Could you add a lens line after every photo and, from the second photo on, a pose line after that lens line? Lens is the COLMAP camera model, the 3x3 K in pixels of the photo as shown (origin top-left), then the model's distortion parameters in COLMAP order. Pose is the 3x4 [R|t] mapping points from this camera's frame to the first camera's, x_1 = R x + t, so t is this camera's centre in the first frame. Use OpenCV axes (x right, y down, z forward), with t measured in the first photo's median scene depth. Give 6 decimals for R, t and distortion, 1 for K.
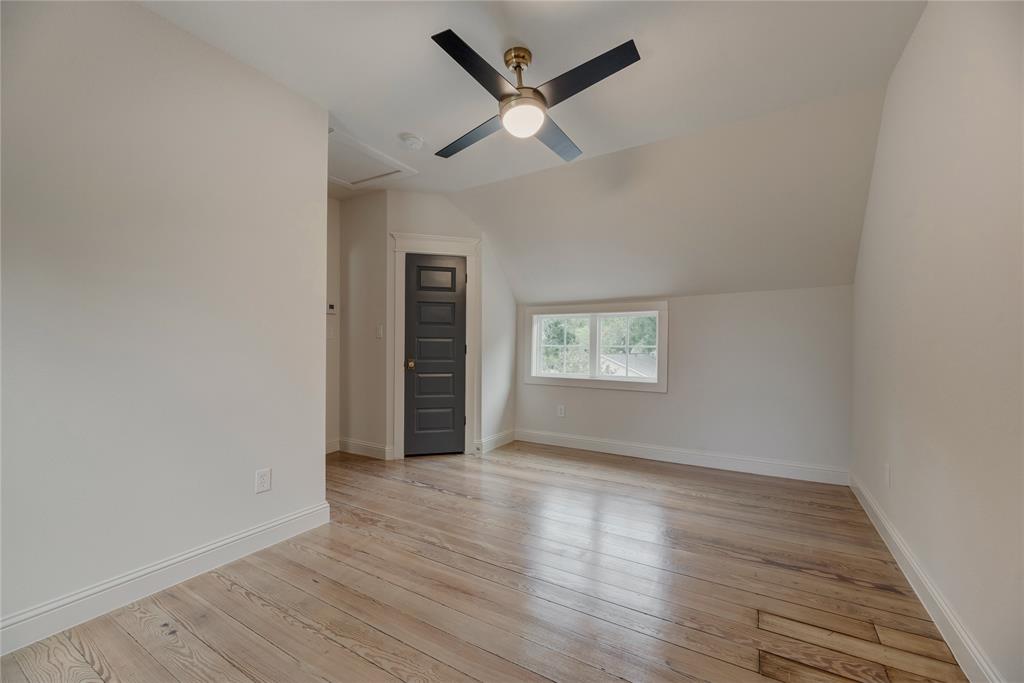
lens RADIAL K [[414.2, 0, 513.7], [0, 414.2, 347.5], [0, 0, 1]] dist [-0.001264, 0.000029]
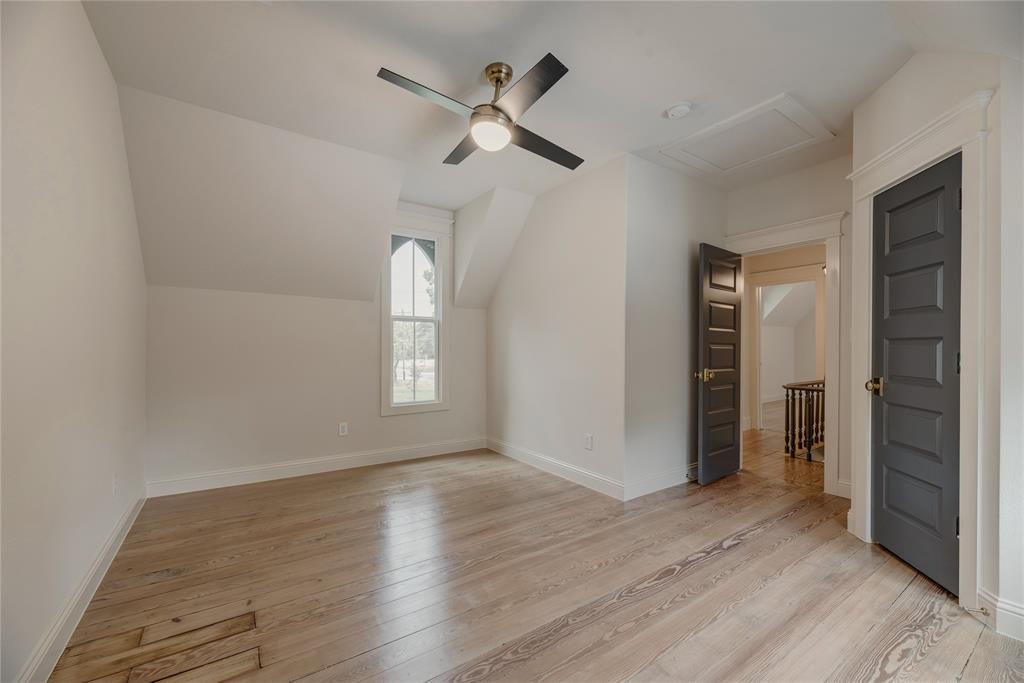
lens RADIAL K [[414.2, 0, 513.7], [0, 414.2, 347.5], [0, 0, 1]] dist [-0.001264, 0.000029]
pose [[-0.421631, -0.005732, -0.906749, 0.758103], [-0.007718, 0.999966, -0.002732, -0.011947], [0.906735, 0.005846, -0.421661, 1.208213]]
